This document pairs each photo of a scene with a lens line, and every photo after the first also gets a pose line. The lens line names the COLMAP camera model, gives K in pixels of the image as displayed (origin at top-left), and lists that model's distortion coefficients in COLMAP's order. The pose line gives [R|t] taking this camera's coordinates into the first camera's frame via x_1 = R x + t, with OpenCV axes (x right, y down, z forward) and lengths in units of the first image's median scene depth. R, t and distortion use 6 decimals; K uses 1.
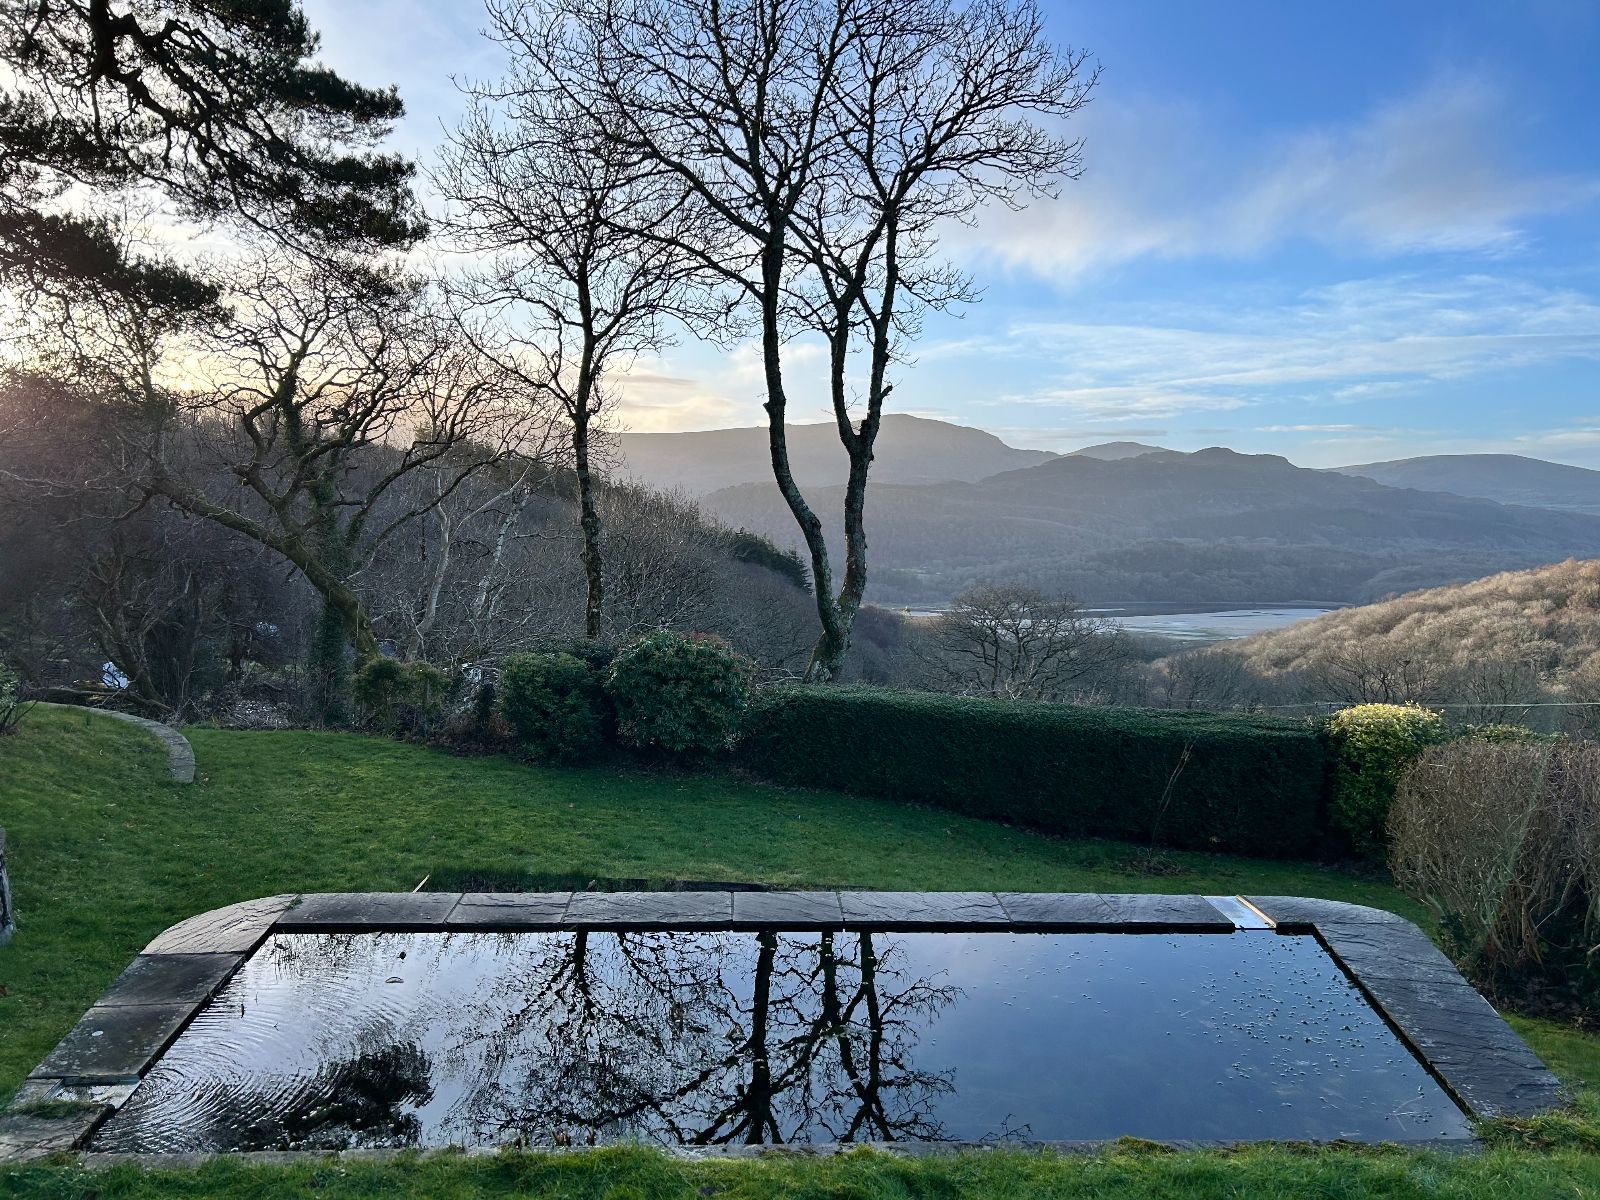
lens RADIAL K [[1206.7, 0, 799.0], [0, 1206.7, 603.7], [0, 0, 1]] dist [0.052712, -0.039485]
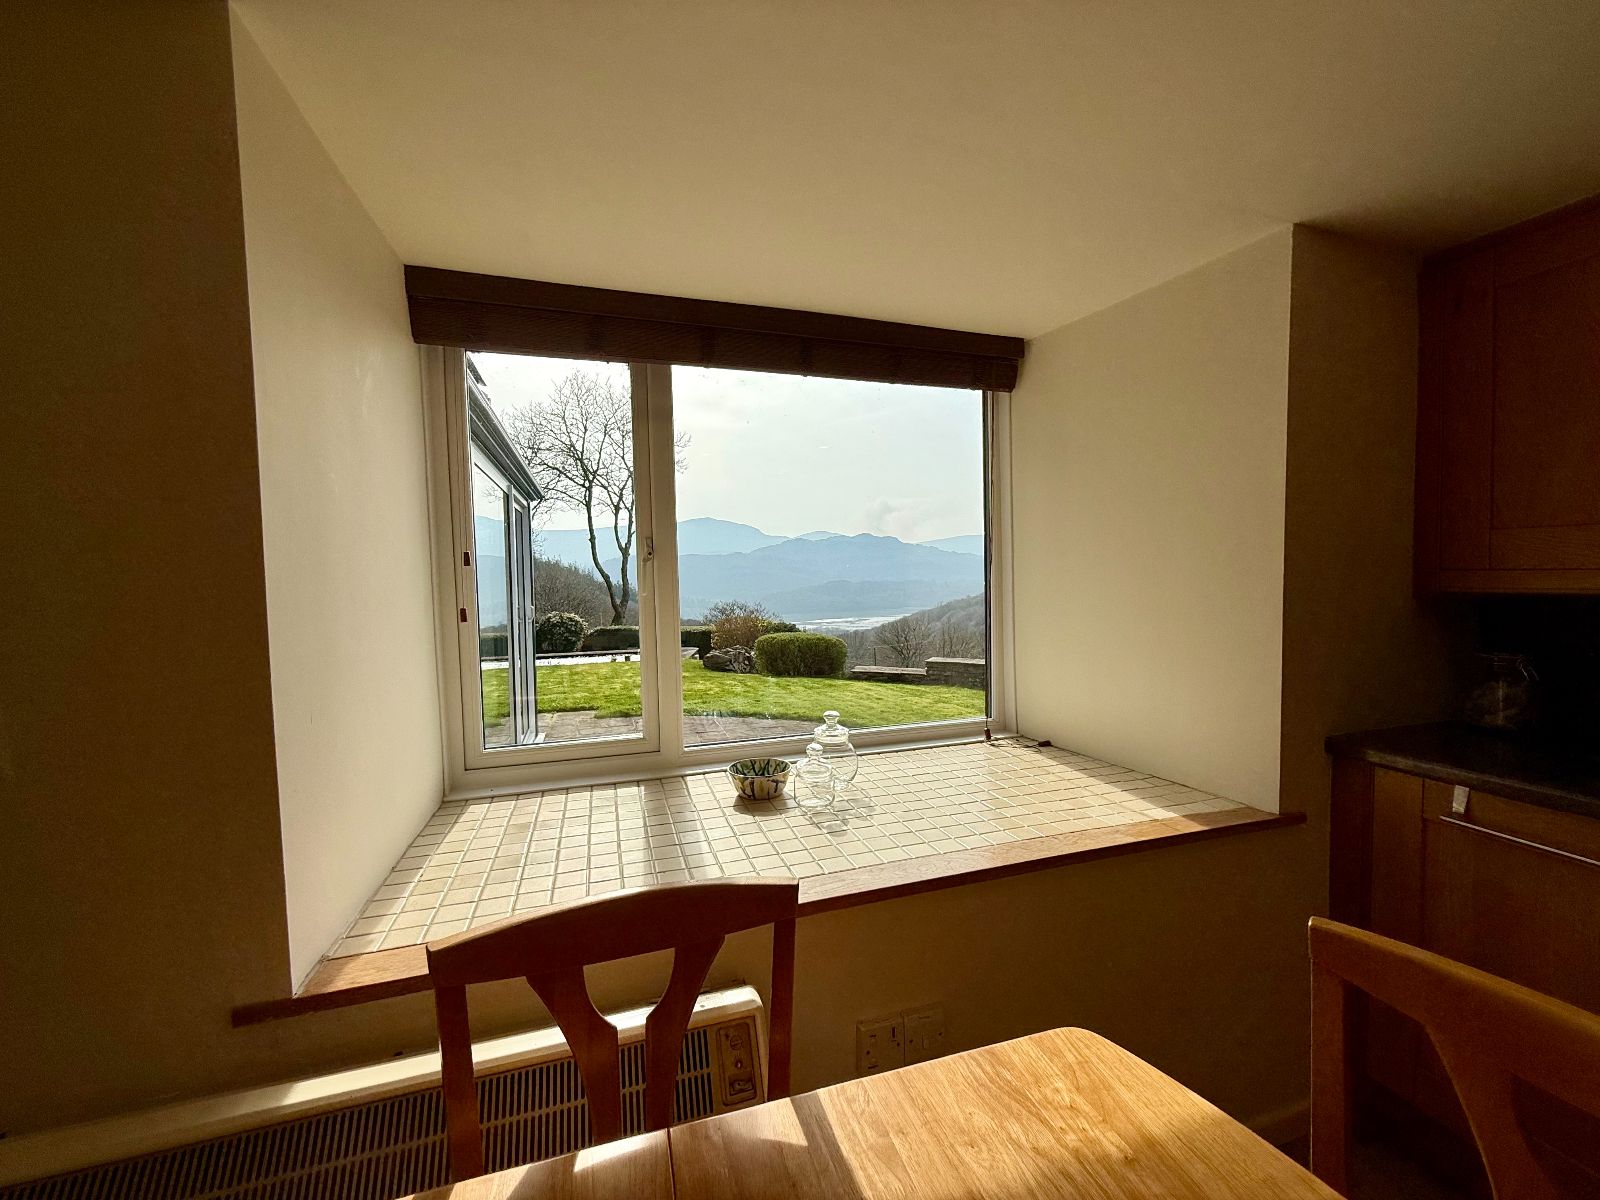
lens RADIAL K [[638.8, 0, 810.7], [0, 638.8, 602.0], [0, 0, 1]] dist [0.000298, 0.001402]
pose [[0.970559, -0.042834, 0.237022, 0.120489], [0.048553, 0.998652, -0.018339, 0.050991], [-0.235917, 0.029307, 0.971331, -0.680837]]
